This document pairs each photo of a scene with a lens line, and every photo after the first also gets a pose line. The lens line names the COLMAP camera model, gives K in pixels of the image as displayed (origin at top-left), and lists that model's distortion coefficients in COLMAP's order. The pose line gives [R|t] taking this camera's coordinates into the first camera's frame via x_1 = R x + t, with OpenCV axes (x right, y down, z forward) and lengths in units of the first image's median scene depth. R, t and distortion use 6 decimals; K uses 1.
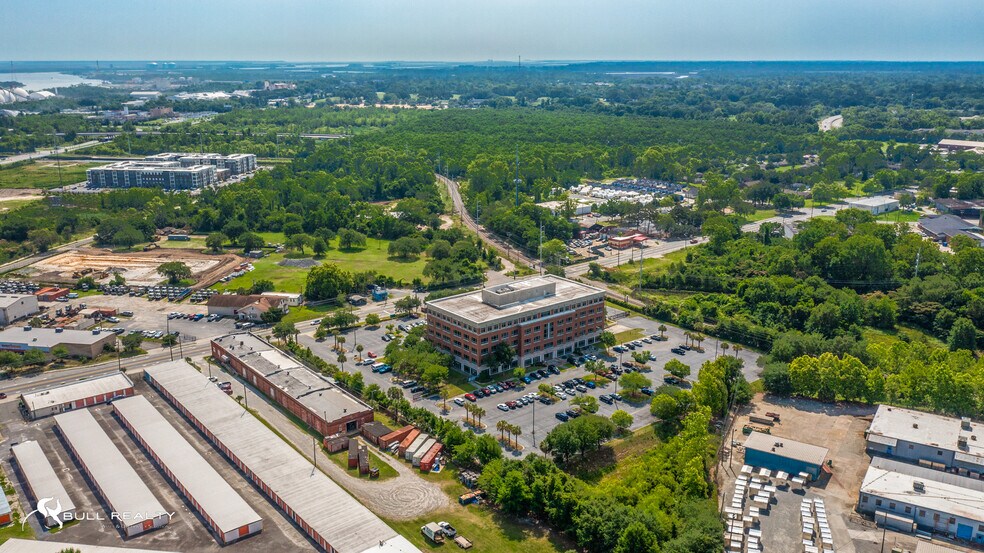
lens RADIAL K [[783.9, 0, 487.6], [0, 783.9, 275.6], [0, 0, 1]] dist [-0.009040, 0.003790]
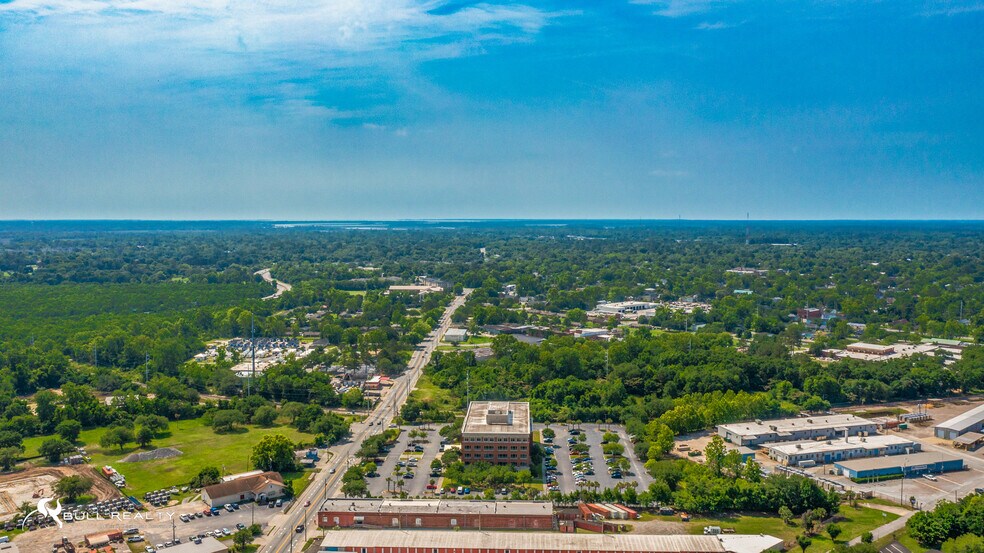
lens RADIAL K [[783.9, 0, 491.7], [0, 783.9, 277.7], [0, 0, 1]] dist [-0.009040, 0.003790]
pose [[0.661616, -0.046706, 0.748386, -0.977230], [0.190533, 0.975772, -0.107544, -0.063175], [-0.725232, 0.213745, 0.654486, 0.102830]]
